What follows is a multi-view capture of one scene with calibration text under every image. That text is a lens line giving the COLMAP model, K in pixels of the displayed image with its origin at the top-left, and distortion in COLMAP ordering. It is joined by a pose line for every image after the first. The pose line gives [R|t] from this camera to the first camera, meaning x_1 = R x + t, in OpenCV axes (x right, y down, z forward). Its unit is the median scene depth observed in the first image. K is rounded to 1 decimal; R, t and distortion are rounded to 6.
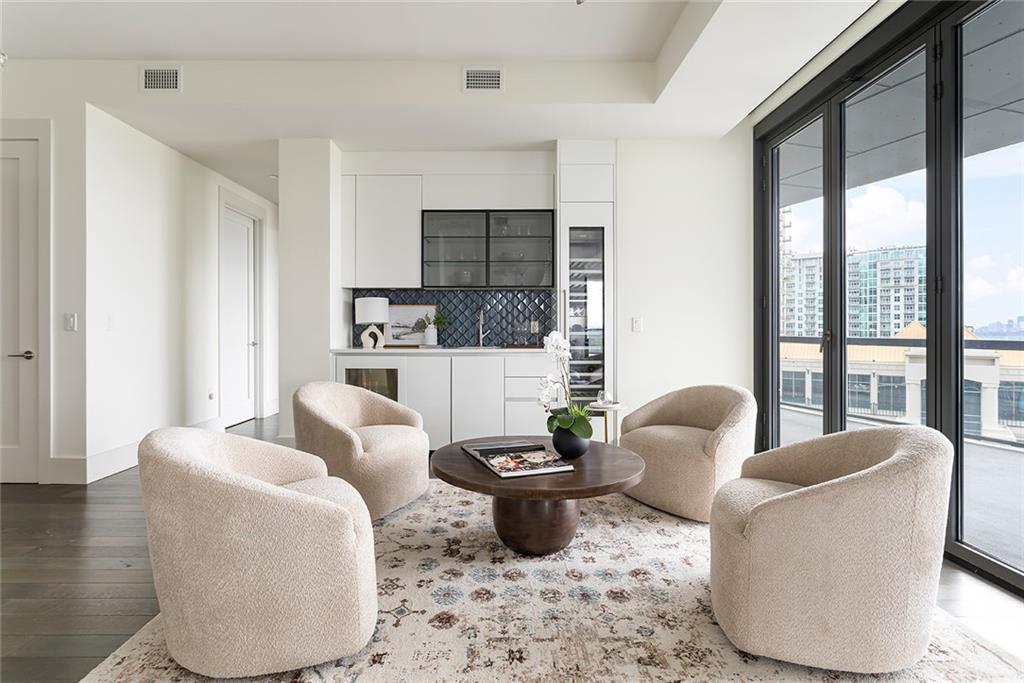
lens RADIAL K [[523.3, 0, 506.6], [0, 523.3, 332.8], [0, 0, 1]] dist [-0.003992, 0.000488]
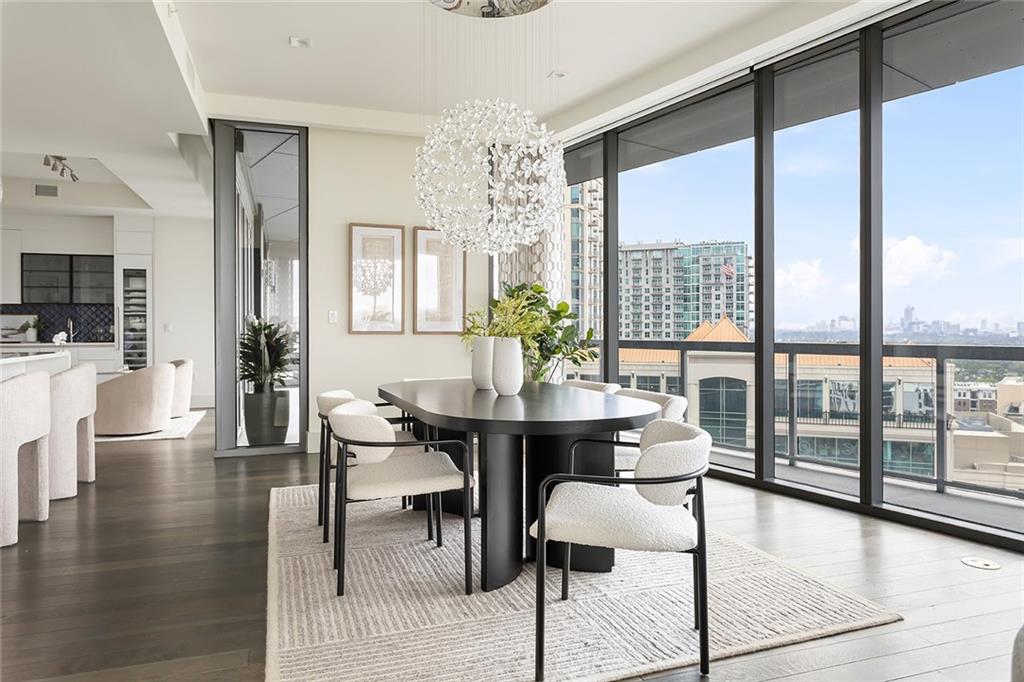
lens RADIAL K [[683.6, 0, 520.3], [0, 683.6, 336.6], [0, 0, 1]] dist [-0.022527, 0.002224]
pose [[0.950461, -0.004760, 0.310808, 0.577339], [0.003732, 0.999985, 0.003903, 0.007133], [-0.310822, -0.002550, 0.950465, -1.260750]]
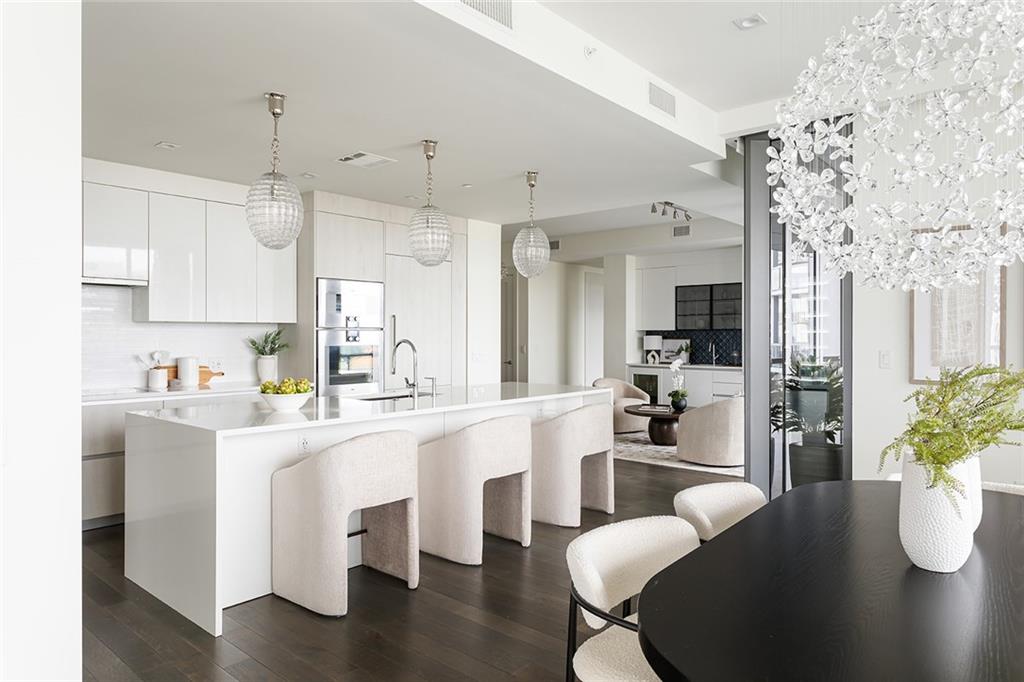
lens RADIAL K [[660.3, 0, 505.9], [0, 660.3, 342.8], [0, 0, 1]] dist [-0.003128, -0.000419]
pose [[0.739157, 0.008485, -0.673480, 0.869331], [-0.005340, 0.999963, 0.006738, -0.053048], [0.673512, -0.001384, 0.739175, -0.980989]]
